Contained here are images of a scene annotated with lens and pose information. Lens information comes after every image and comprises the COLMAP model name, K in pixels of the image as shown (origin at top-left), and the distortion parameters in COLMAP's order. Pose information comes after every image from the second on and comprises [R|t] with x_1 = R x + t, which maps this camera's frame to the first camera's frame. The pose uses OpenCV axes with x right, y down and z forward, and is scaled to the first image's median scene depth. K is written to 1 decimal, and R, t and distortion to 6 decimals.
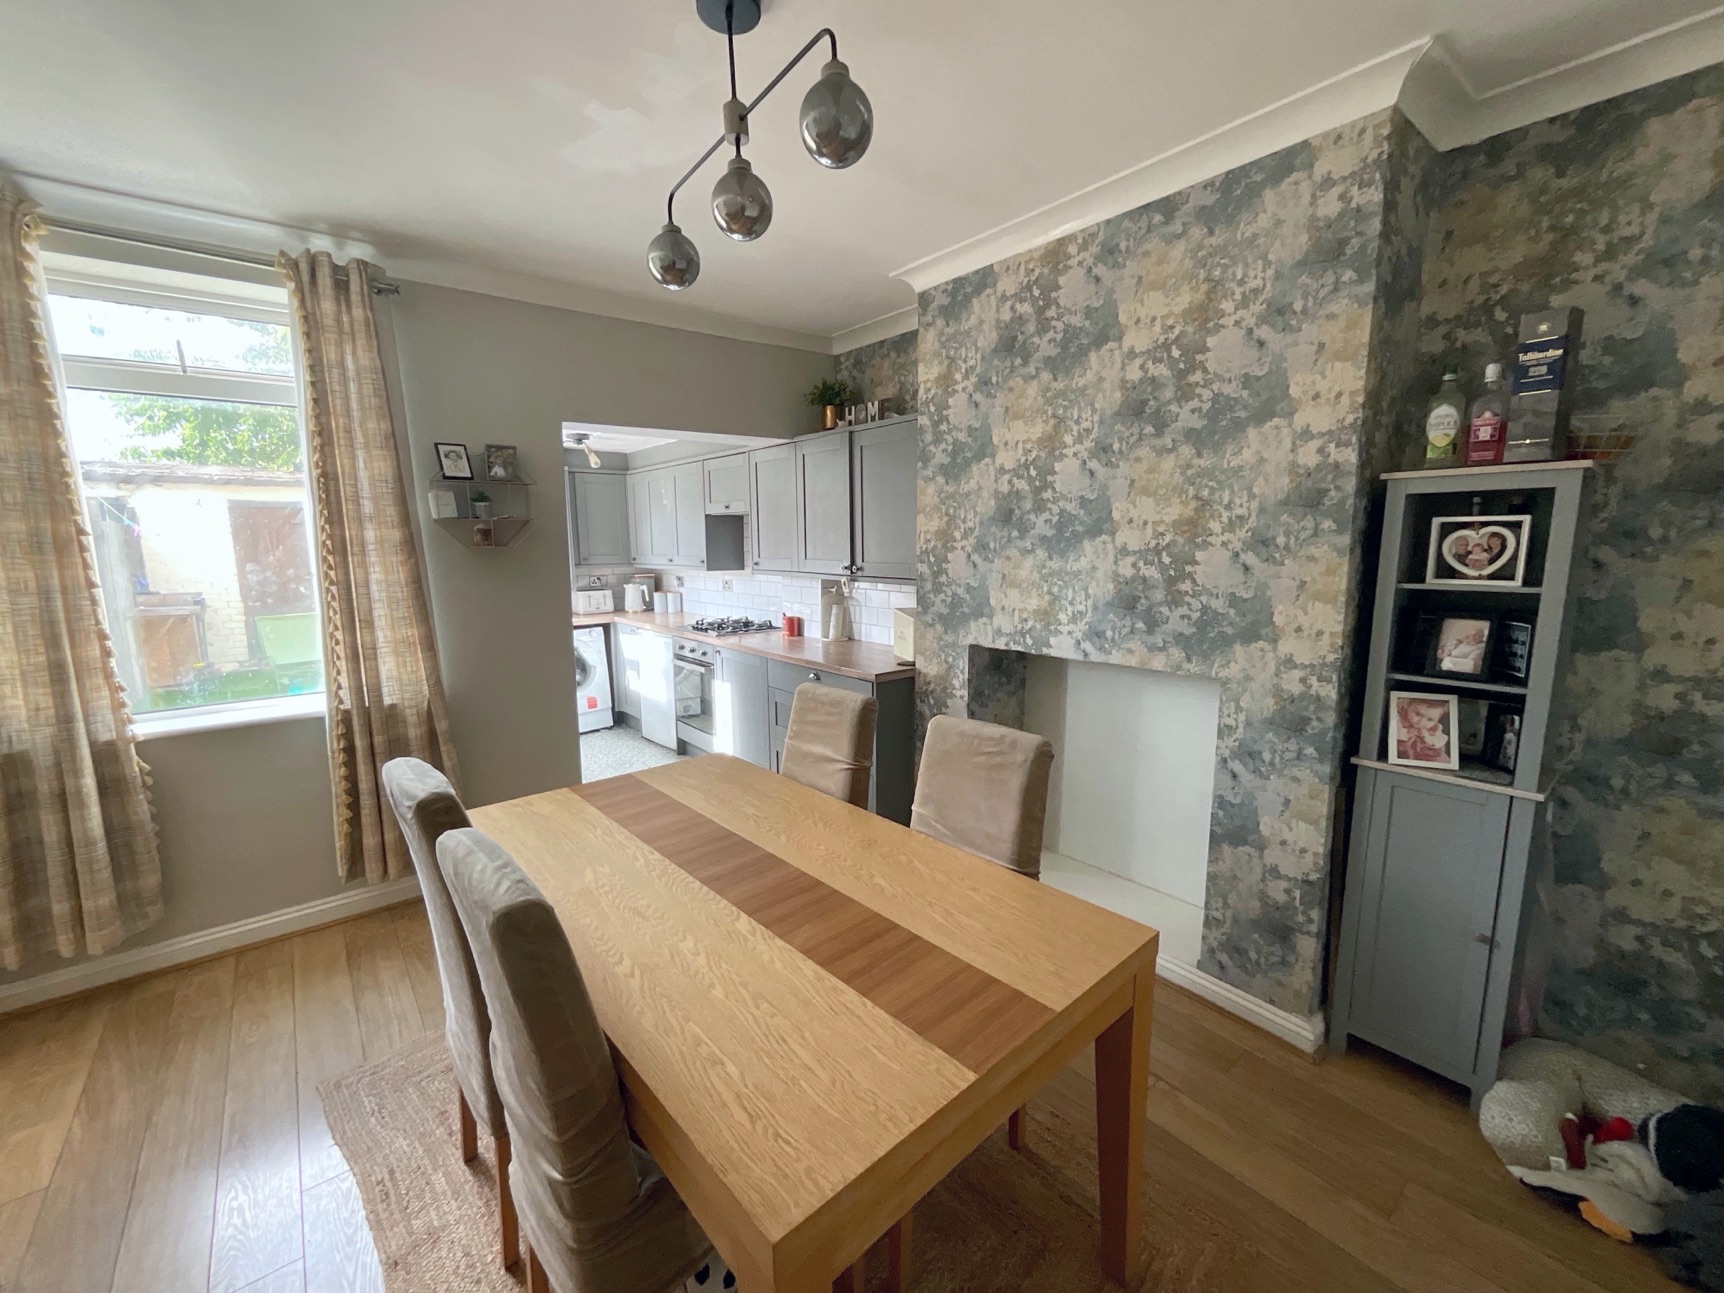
lens RADIAL K [[701.2, 0, 862.0], [0, 701.2, 646.5], [0, 0, 1]] dist [0.000076, 0.000794]
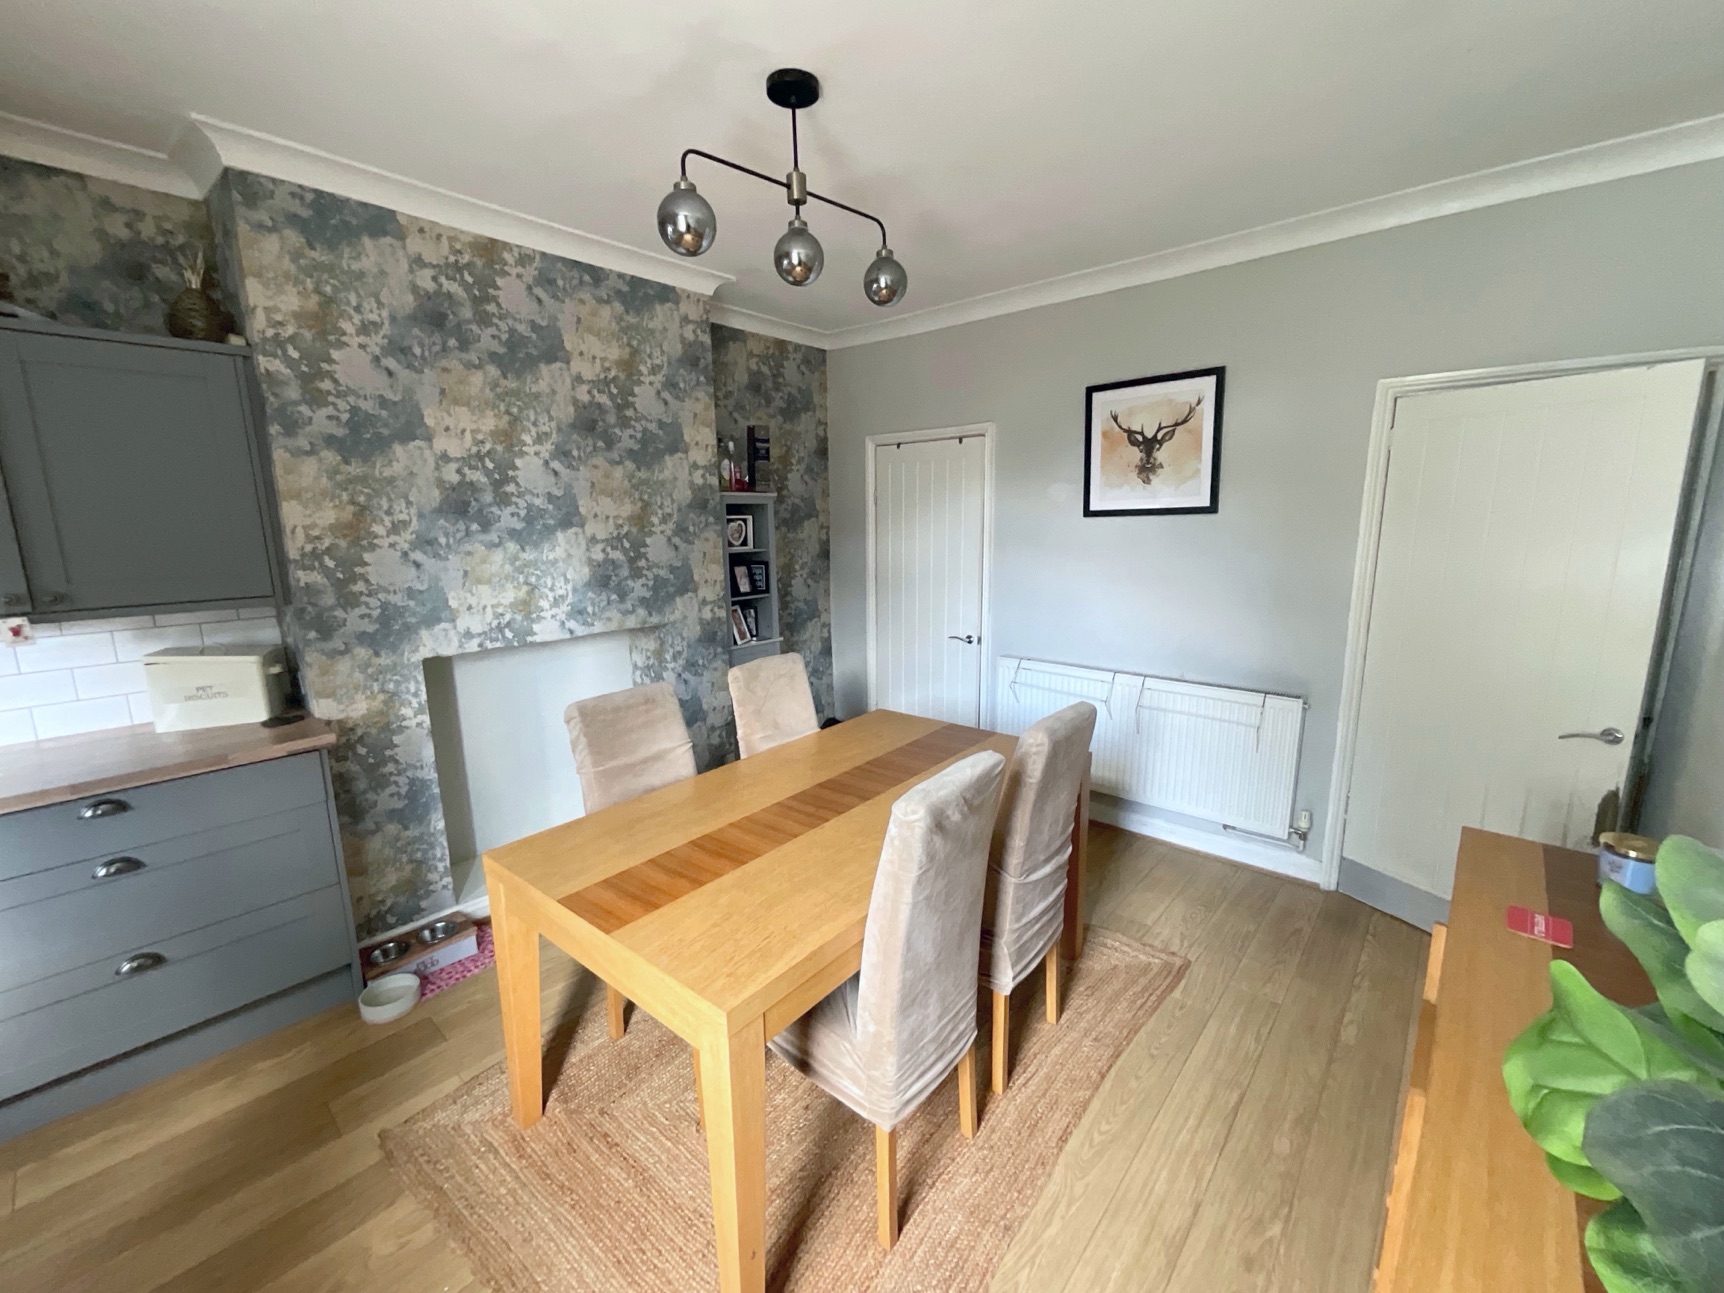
lens RADIAL K [[701.2, 0, 862.0], [0, 701.2, 646.5], [0, 0, 1]] dist [0.000076, 0.000794]
pose [[-0.157094, -0.175548, 0.971856, -0.865399], [0.160706, 0.966414, 0.200542, -0.118022], [-0.974420, 0.187687, -0.123606, 0.679496]]
